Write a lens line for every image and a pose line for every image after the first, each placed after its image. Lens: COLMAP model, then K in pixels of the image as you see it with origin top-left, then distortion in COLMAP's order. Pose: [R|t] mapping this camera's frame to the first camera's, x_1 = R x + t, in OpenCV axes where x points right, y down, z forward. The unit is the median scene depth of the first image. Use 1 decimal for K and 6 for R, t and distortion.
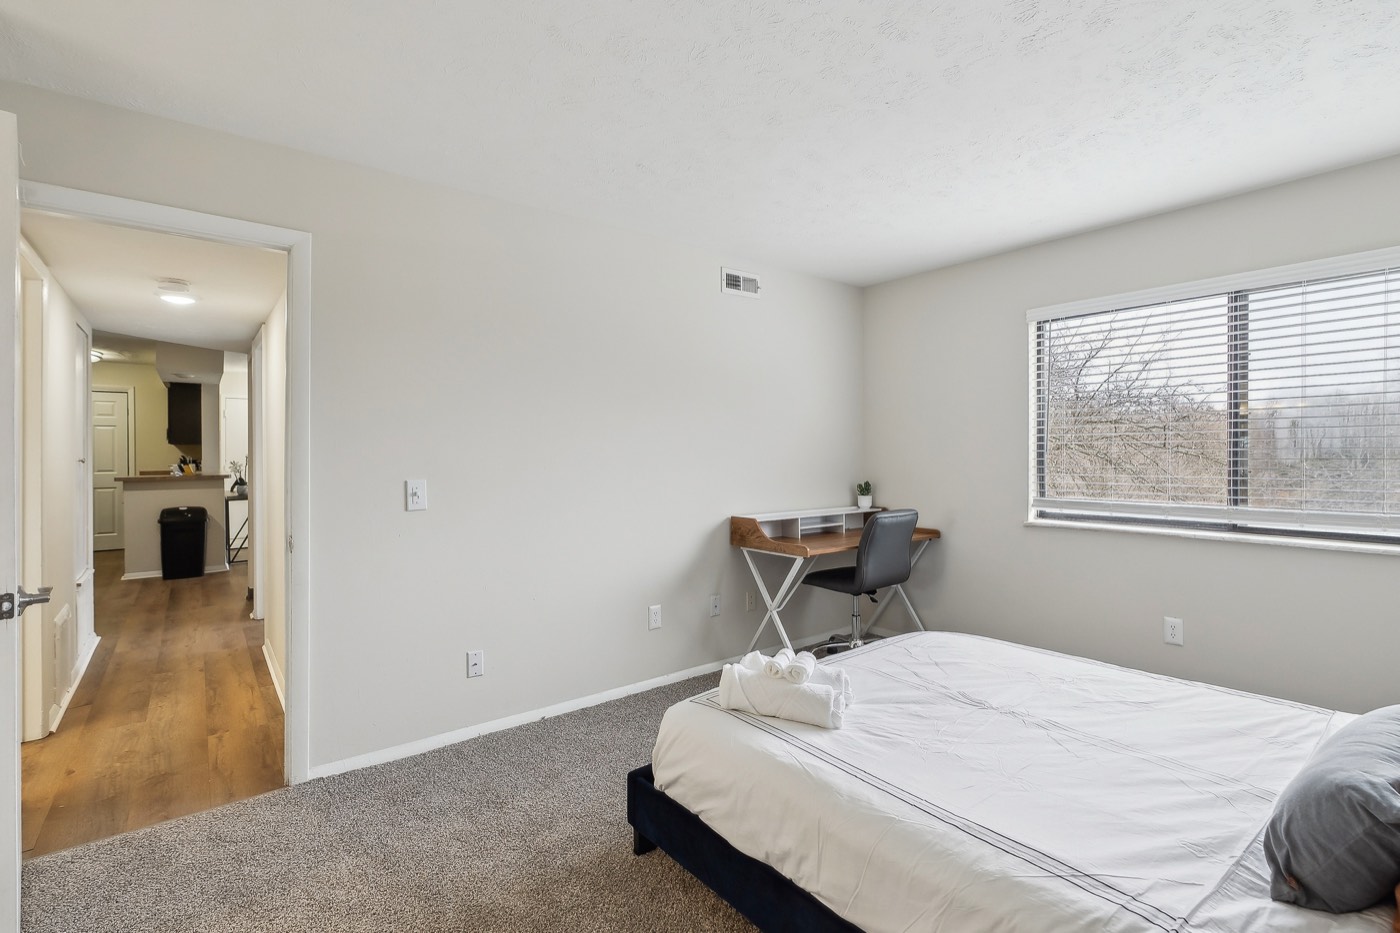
lens RADIAL K [[640.8, 0, 692.7], [0, 640.8, 456.5], [0, 0, 1]] dist [-0.001403, -0.000328]
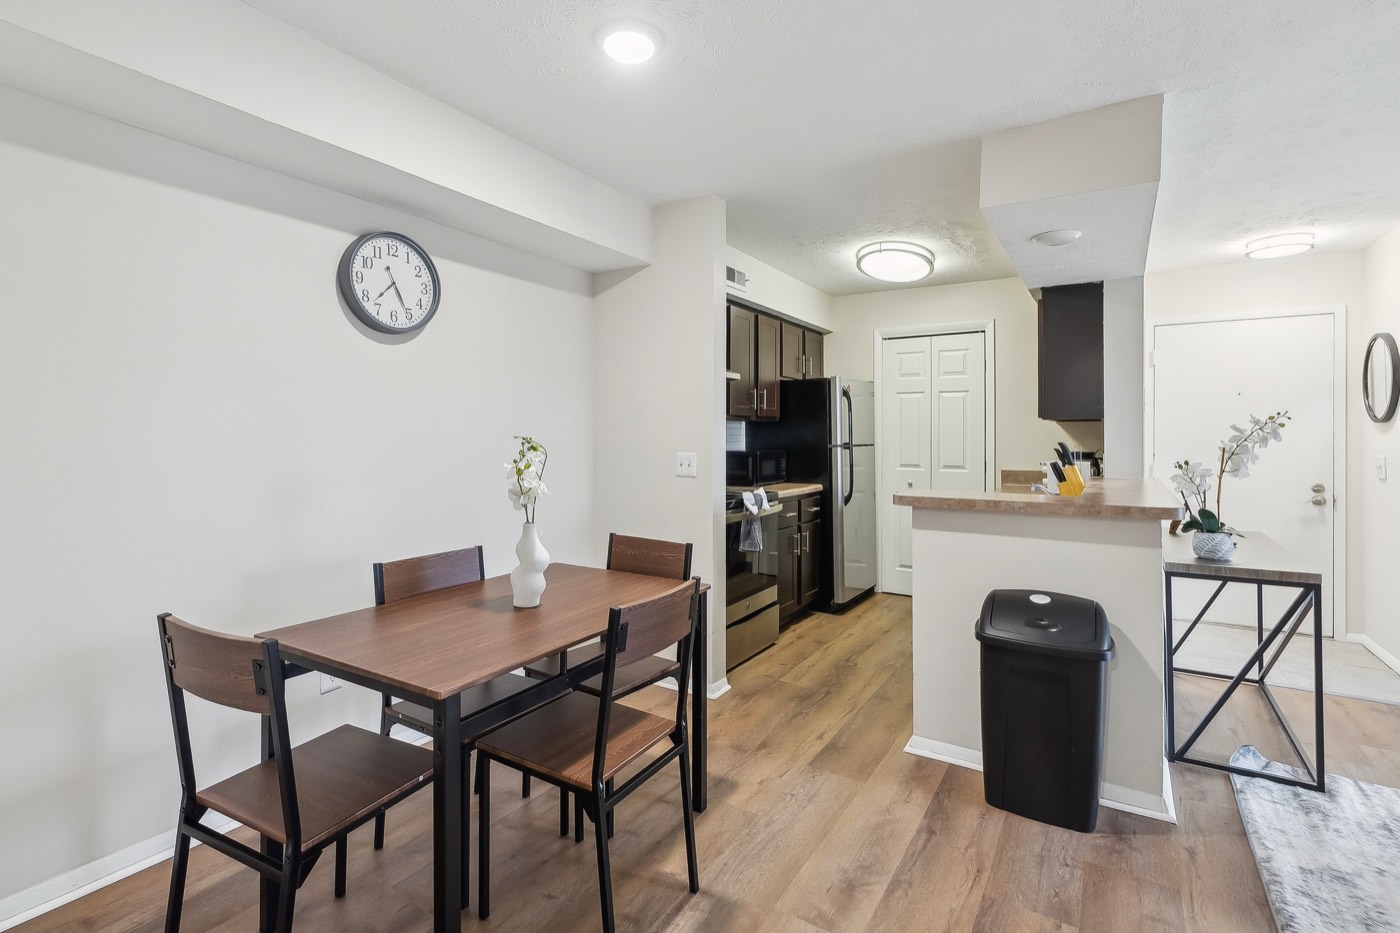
lens RADIAL K [[633.9, 0, 697.6], [0, 633.9, 435.5], [0, 0, 1]] dist [0.000179, -0.000386]
pose [[0.321586, -0.001575, -0.946879, -0.470401], [-0.009896, 0.999938, -0.005024, -0.002048], [0.946829, 0.010986, 0.321550, 0.630934]]
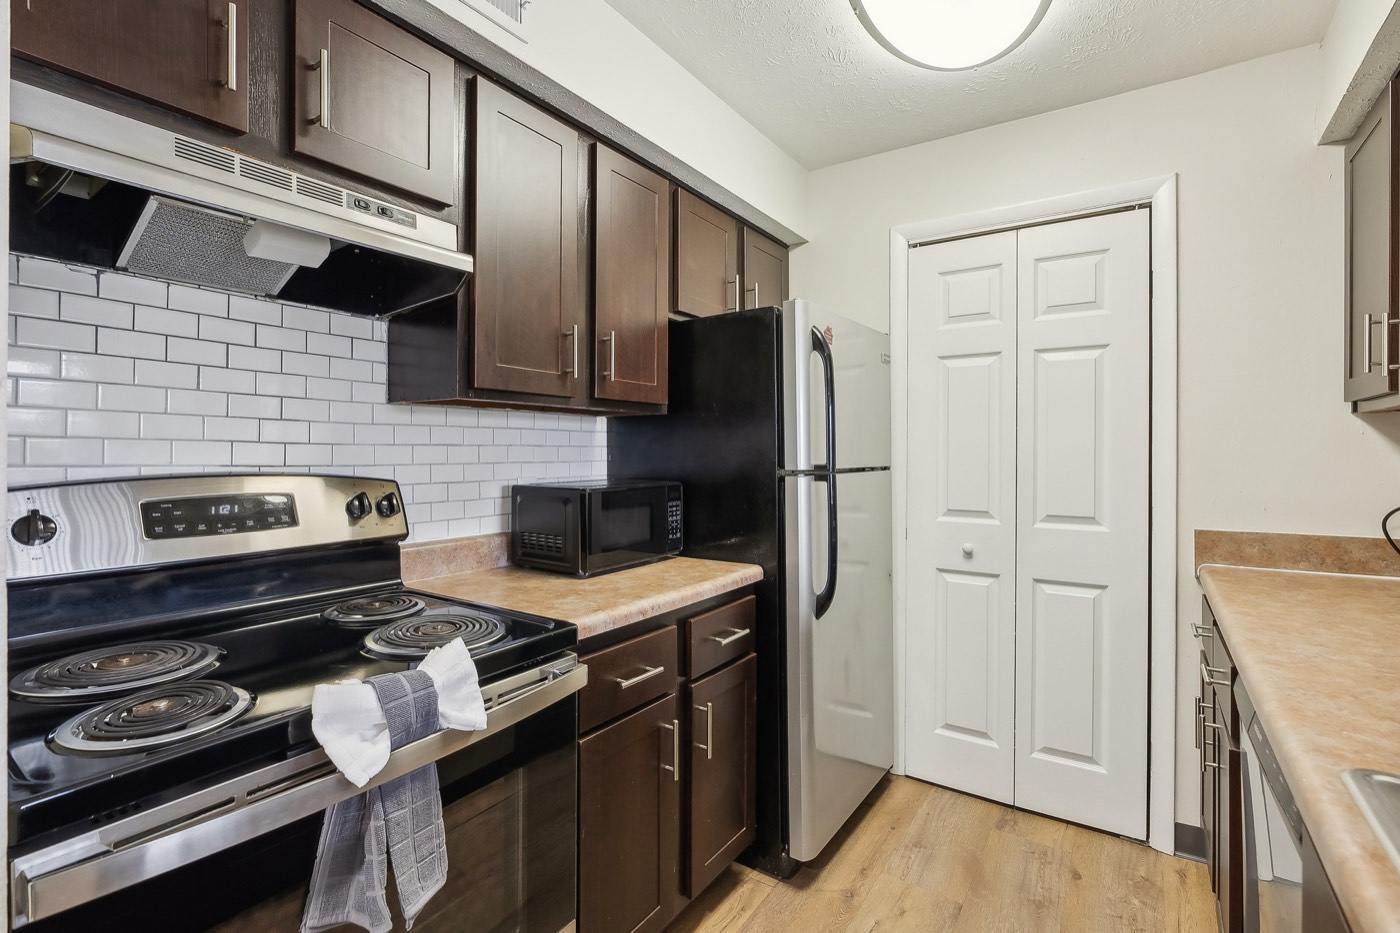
lens RADIAL K [[640.8, 0, 692.7], [0, 640.8, 456.5], [0, 0, 1]] dist [-0.001403, -0.000328]
pose [[0.291679, 0.005074, -0.956503, -0.769112], [-0.009463, 0.999952, 0.002419, -0.002999], [0.956470, 0.008346, 0.291713, 0.836579]]
